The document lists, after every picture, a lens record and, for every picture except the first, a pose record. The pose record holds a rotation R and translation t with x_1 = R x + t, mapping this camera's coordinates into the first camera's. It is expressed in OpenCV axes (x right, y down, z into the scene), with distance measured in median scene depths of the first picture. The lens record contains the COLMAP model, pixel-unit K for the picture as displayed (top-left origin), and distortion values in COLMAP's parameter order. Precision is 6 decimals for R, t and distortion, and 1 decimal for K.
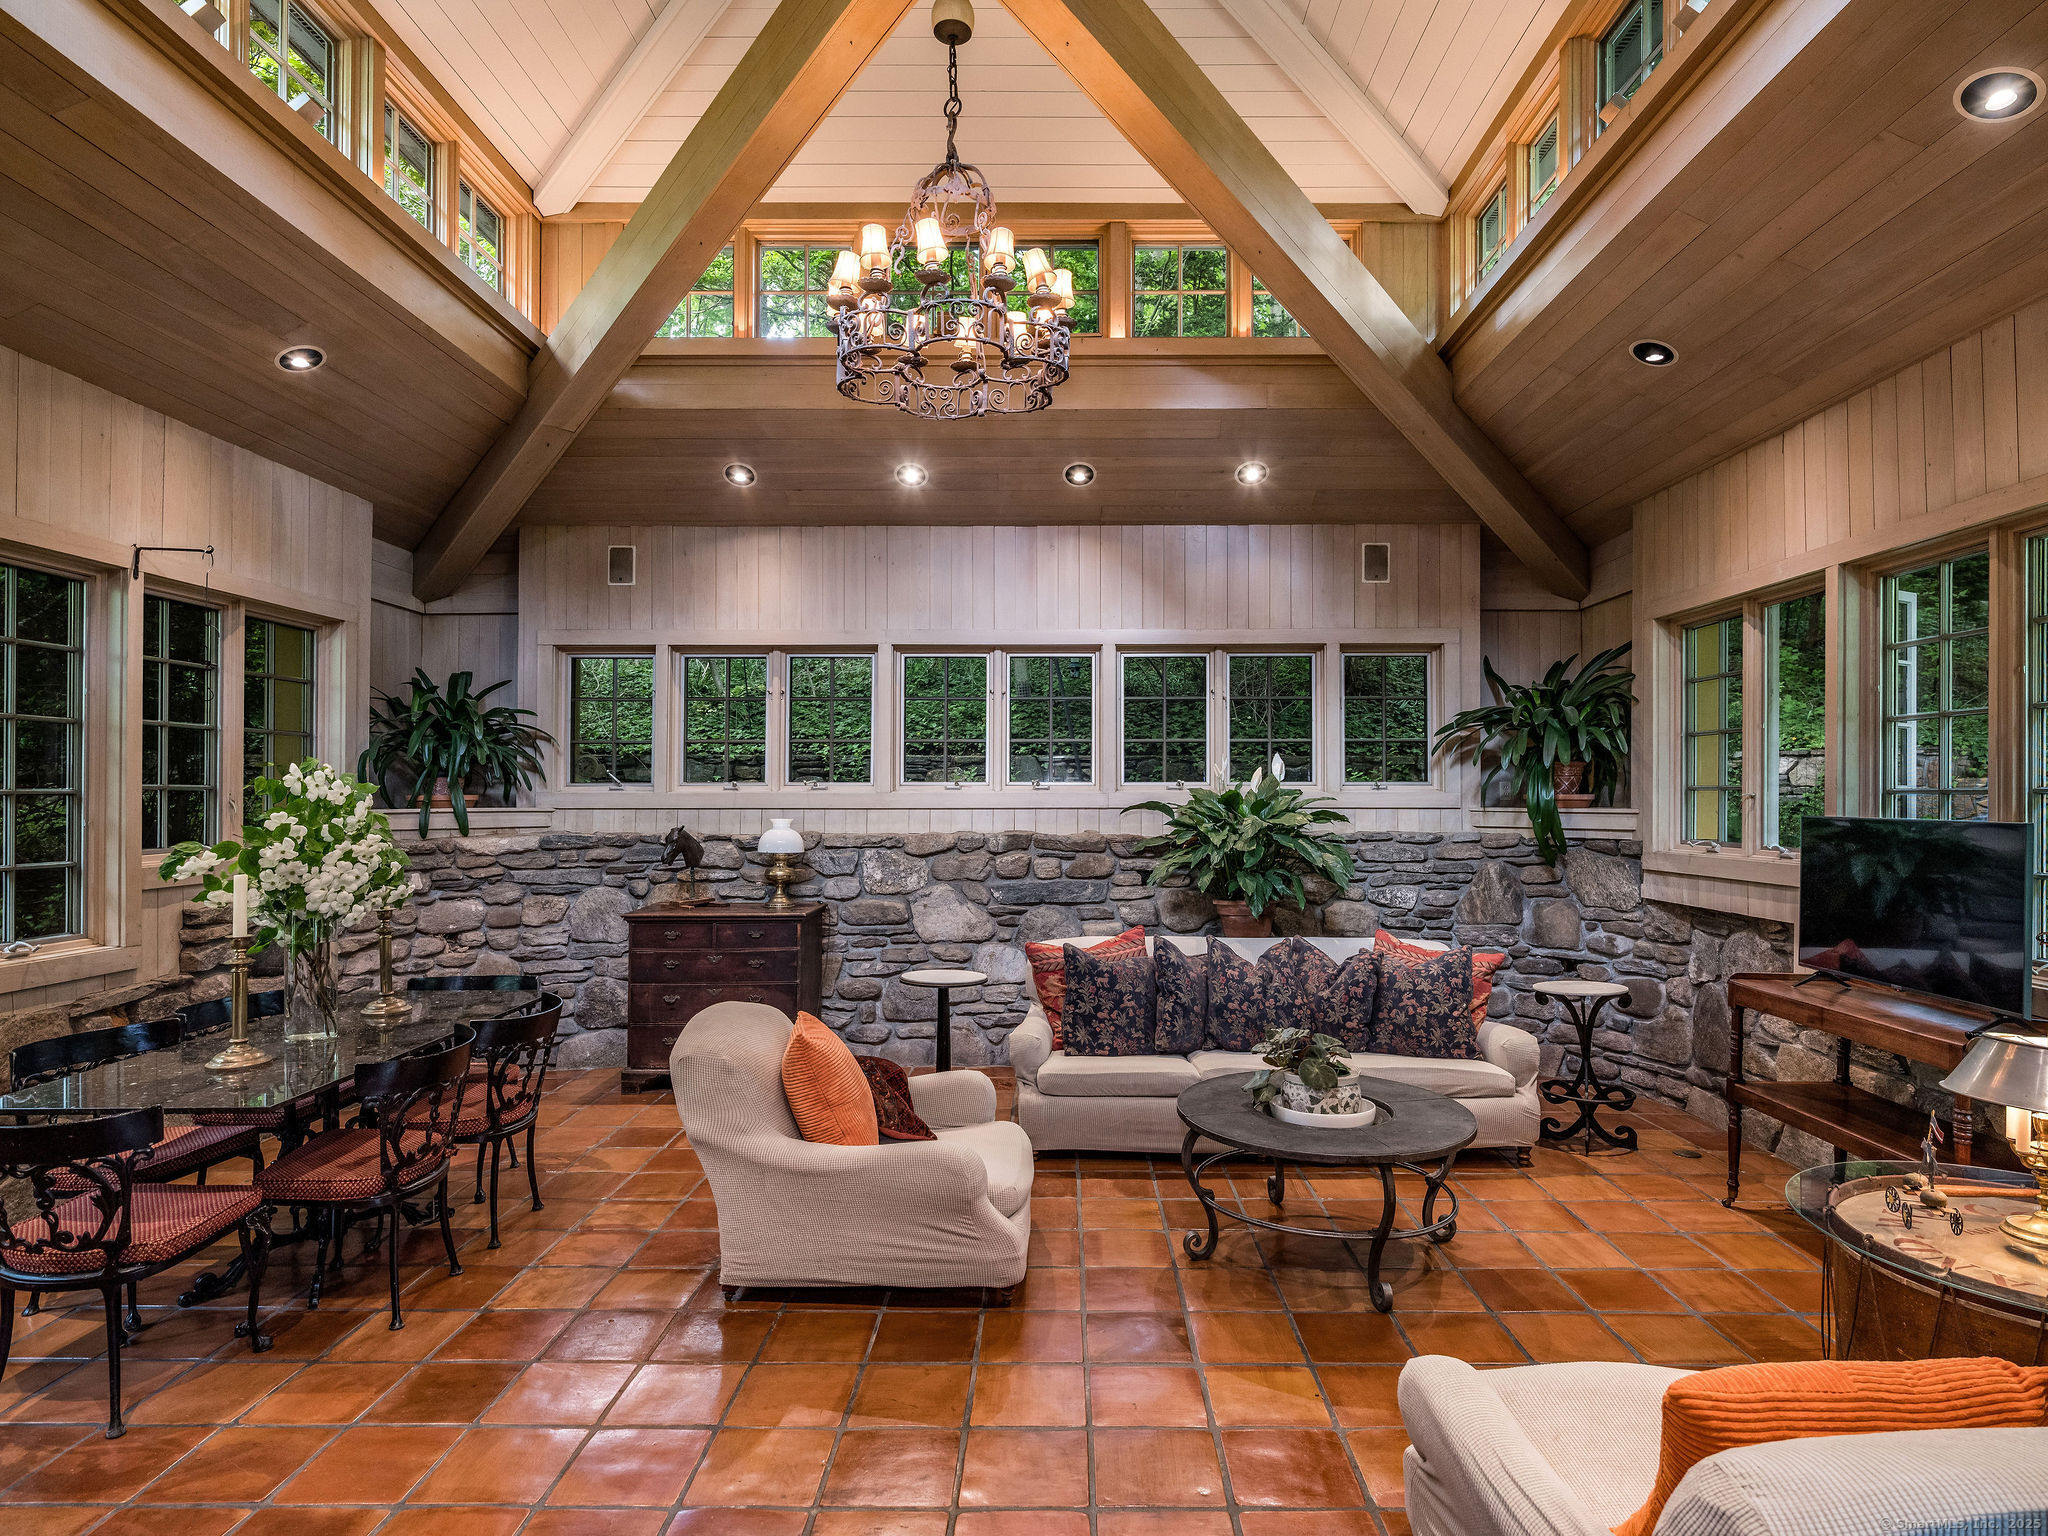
lens RADIAL K [[1102.9, 0, 1034.2], [0, 1102.9, 781.4], [0, 0, 1]] dist [0.001942, -0.002131]
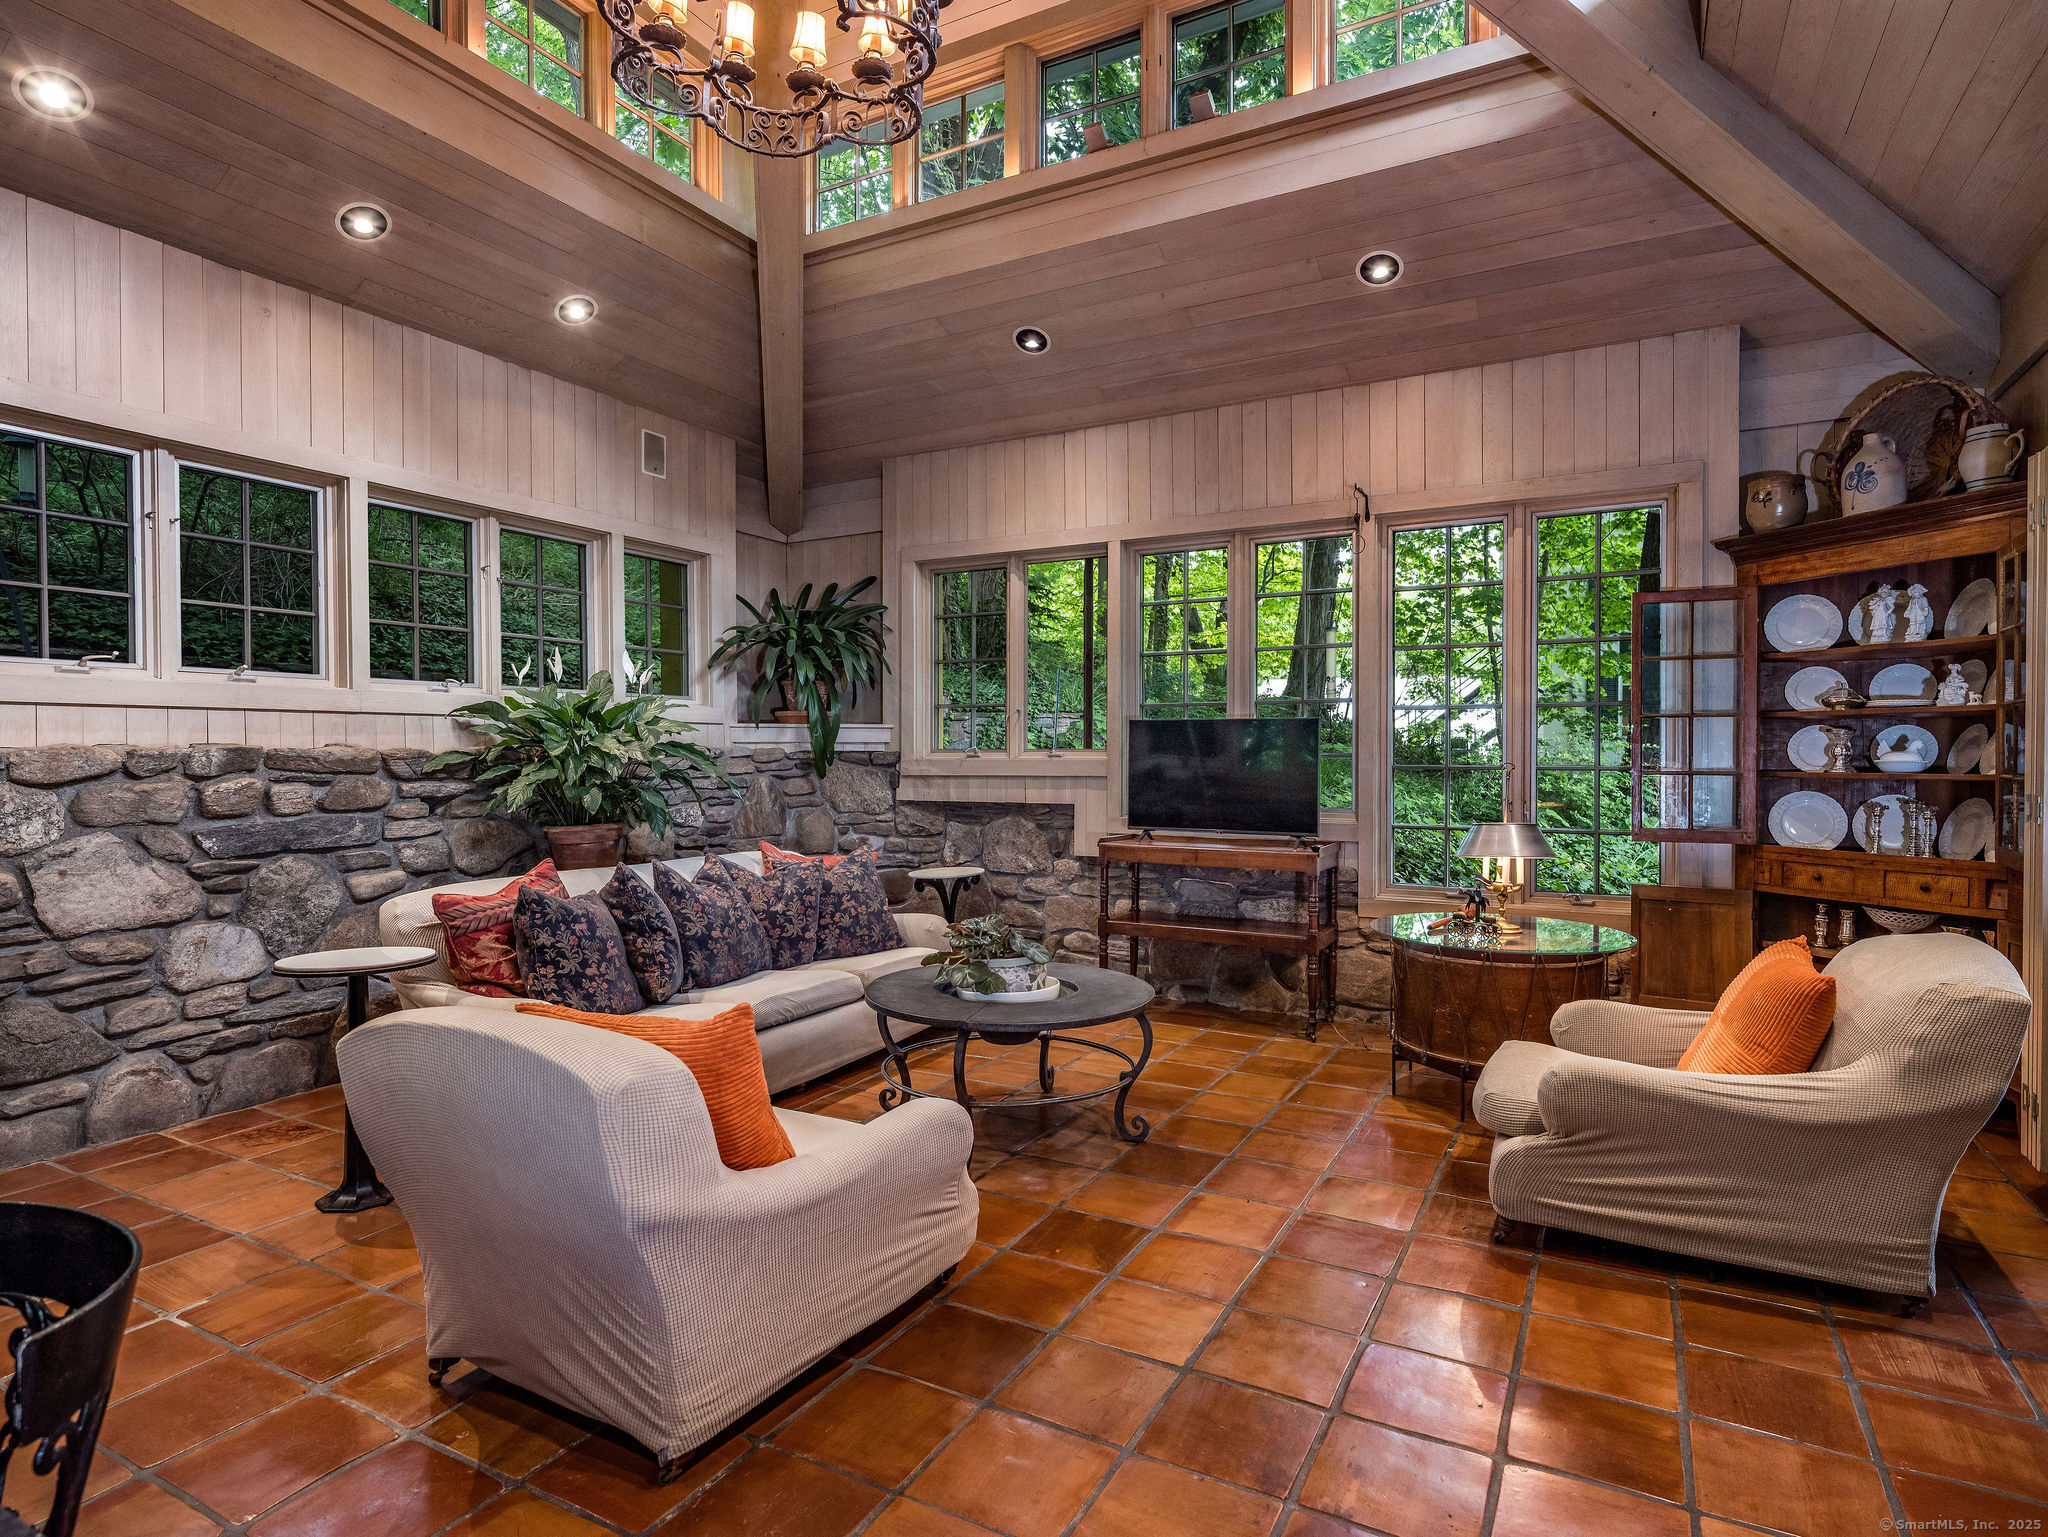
lens RADIAL K [[1102.9, 0, 1028.8], [0, 1102.9, 766.8], [0, 0, 1]] dist [0.001942, -0.002131]
pose [[0.469927, -0.011461, 0.882631, -0.367209], [-0.011374, 0.999754, 0.019038, 0.041842], [-0.882632, -0.018985, 0.469681, 0.298159]]
